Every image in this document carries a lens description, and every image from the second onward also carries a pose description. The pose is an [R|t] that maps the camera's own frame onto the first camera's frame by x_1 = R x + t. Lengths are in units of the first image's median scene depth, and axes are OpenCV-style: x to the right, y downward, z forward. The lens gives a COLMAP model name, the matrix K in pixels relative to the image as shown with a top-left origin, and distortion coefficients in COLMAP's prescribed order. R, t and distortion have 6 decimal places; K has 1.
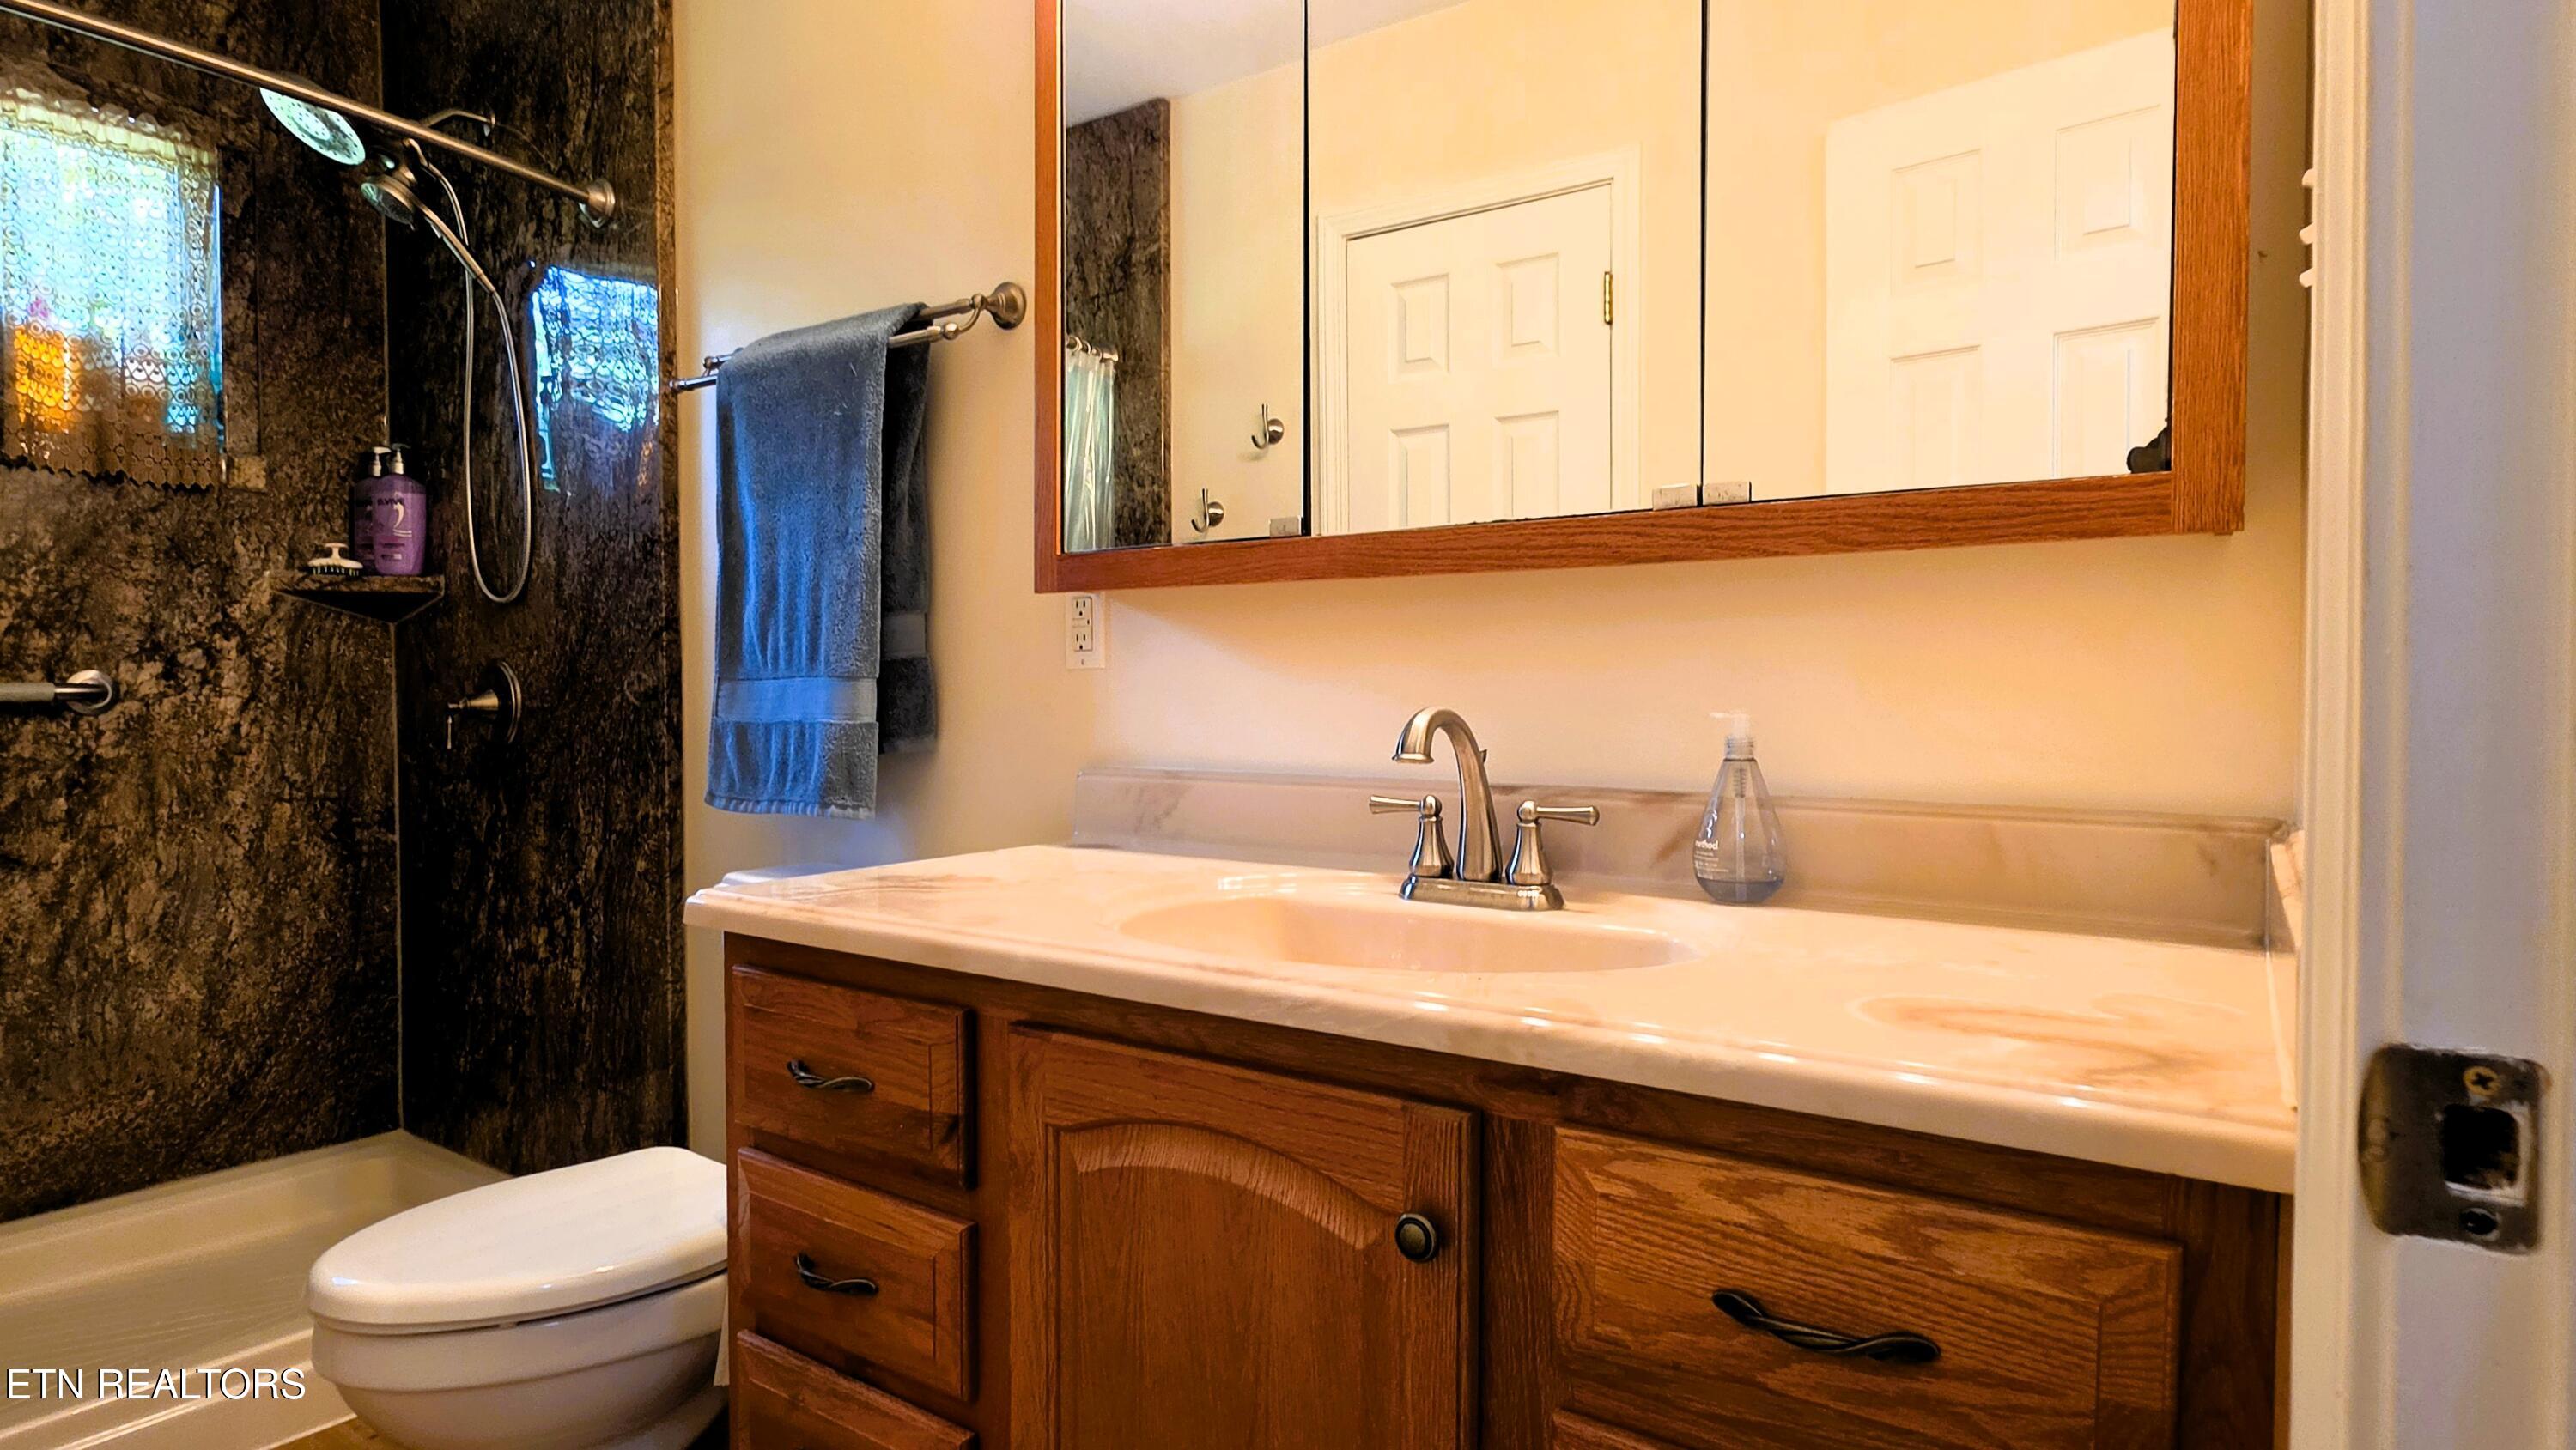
lens RADIAL K [[1375.3, 0, 1288.0], [0, 1375.3, 725.0], [0, 0, 1]] dist [-0.008926, 0.003415]
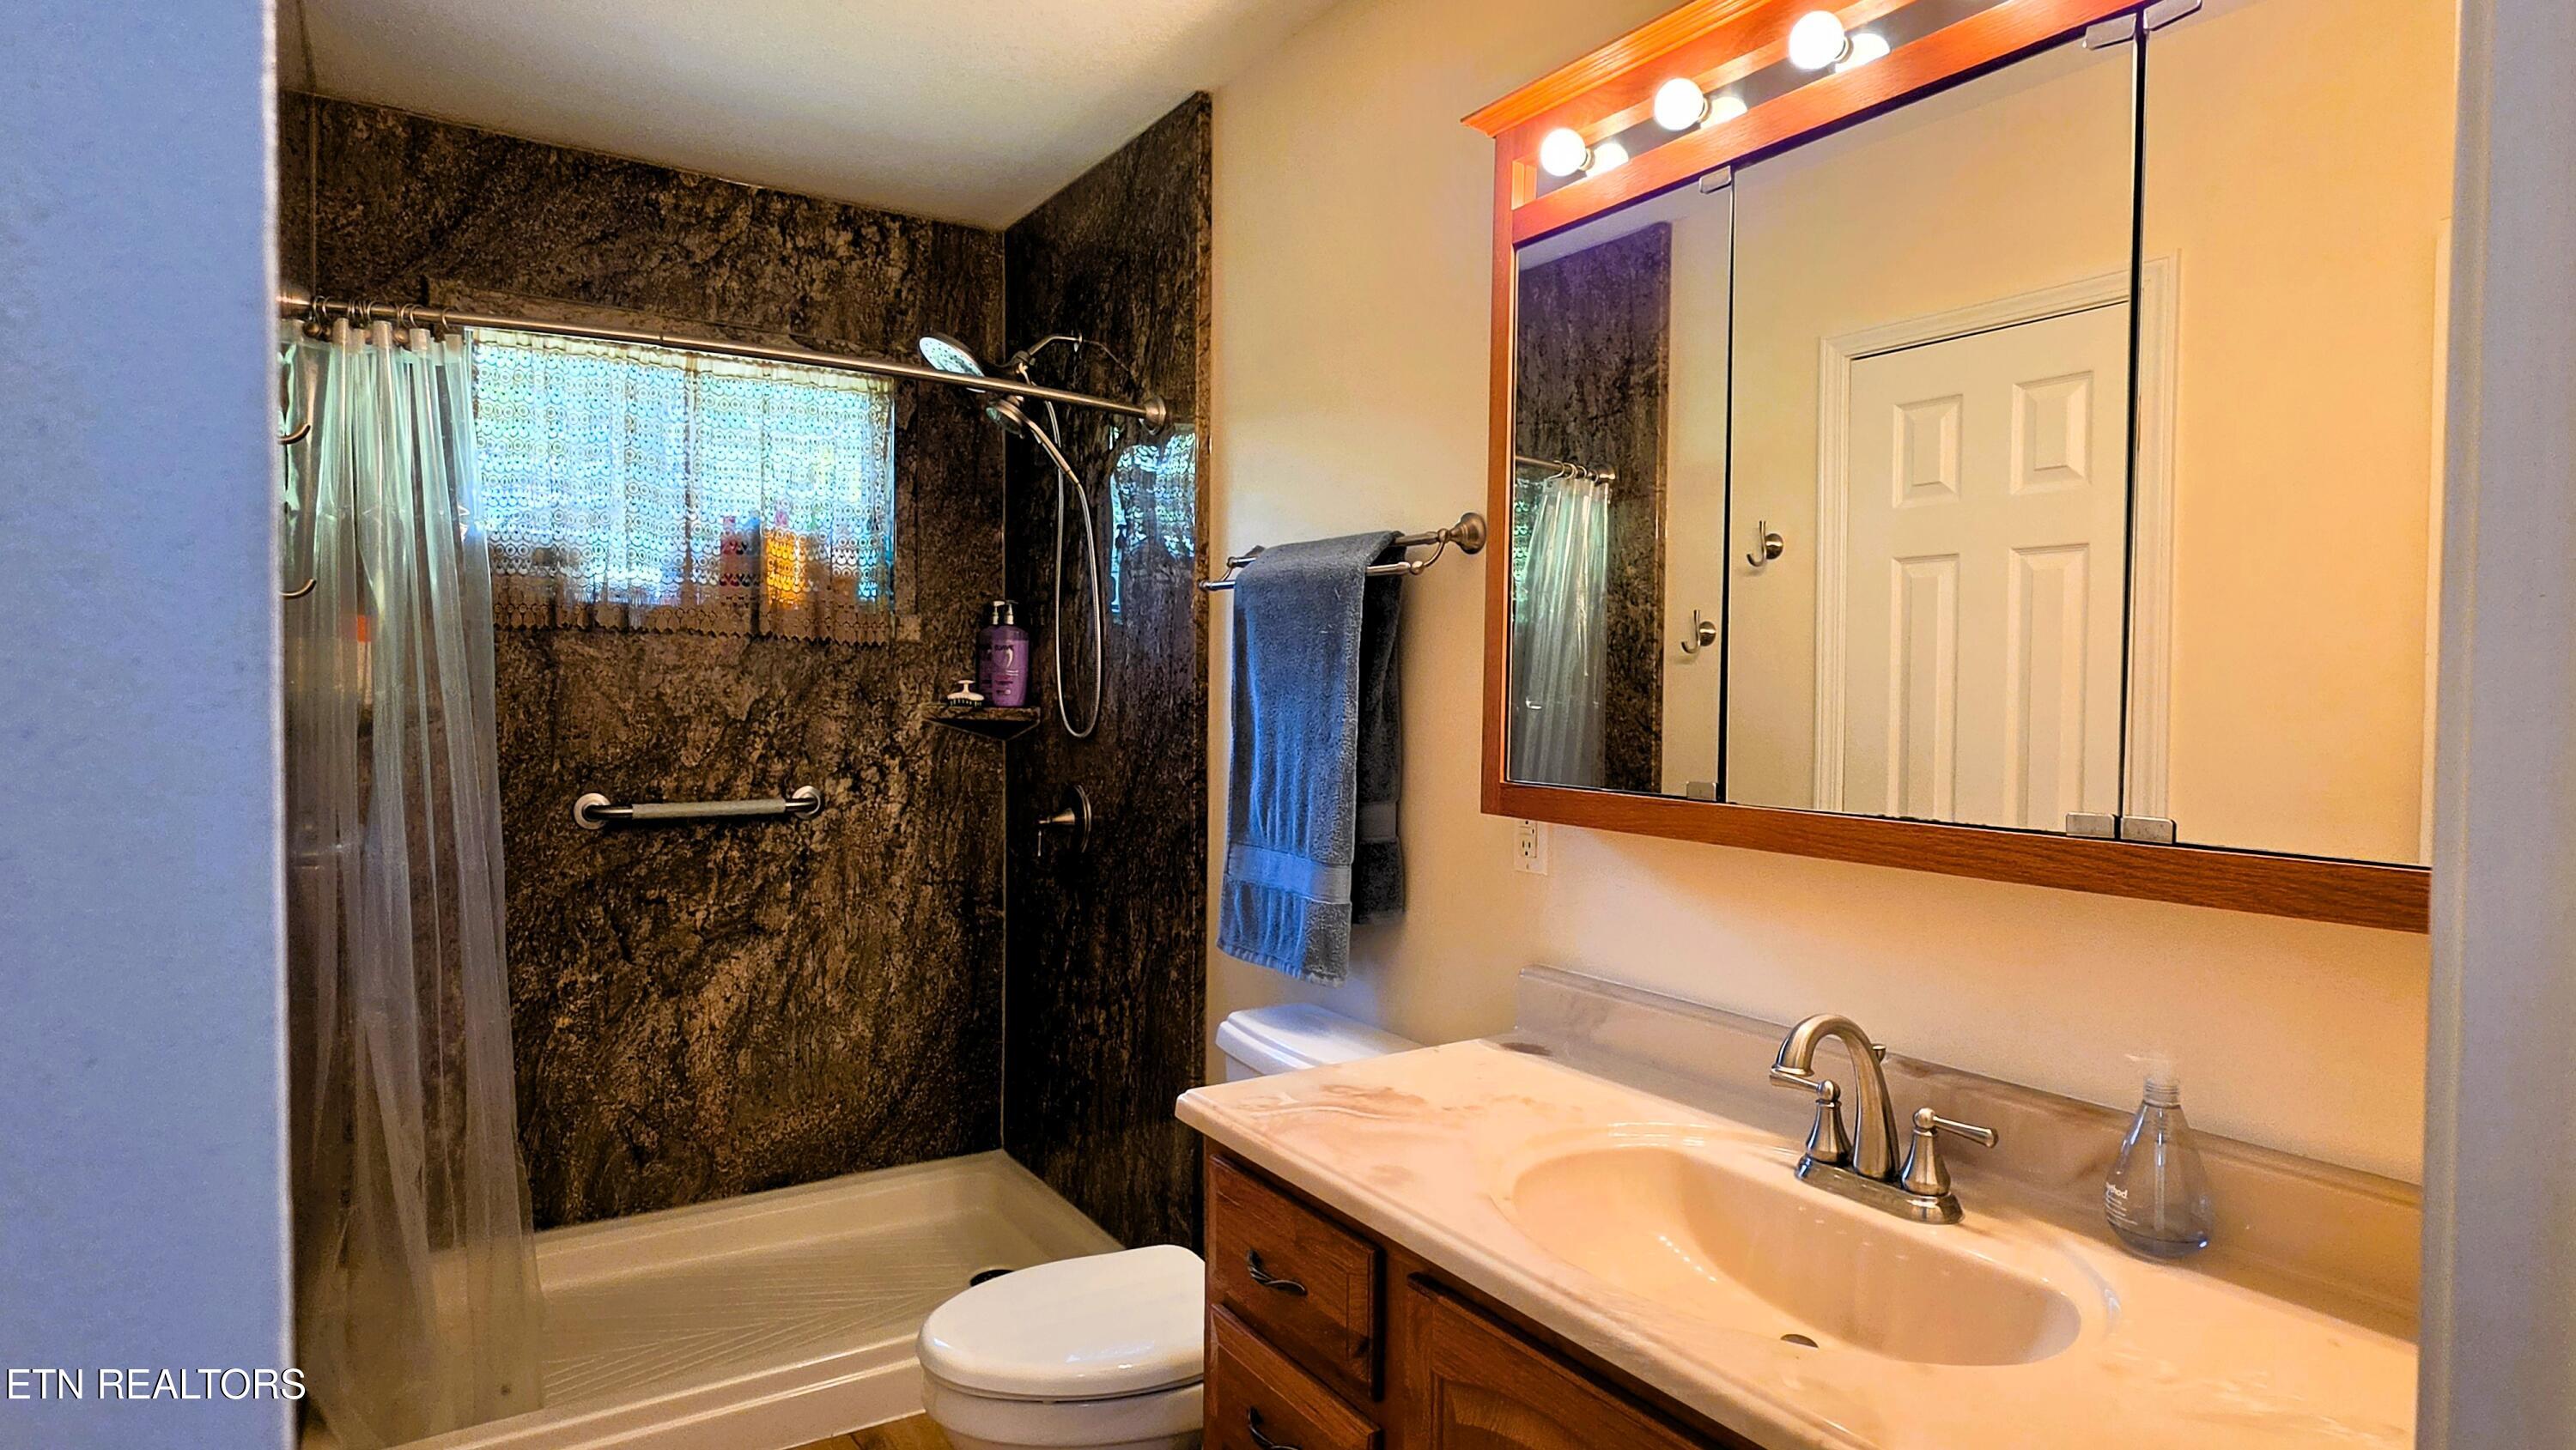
lens RADIAL K [[1375.3, 0, 1288.0], [0, 1375.3, 725.0], [0, 0, 1]] dist [-0.008926, 0.003415]
pose [[0.924653, 0.022233, -0.380161, 0.063673], [-0.021511, 0.999750, 0.006149, -0.118664], [0.380203, 0.002492, 0.924900, -0.057895]]
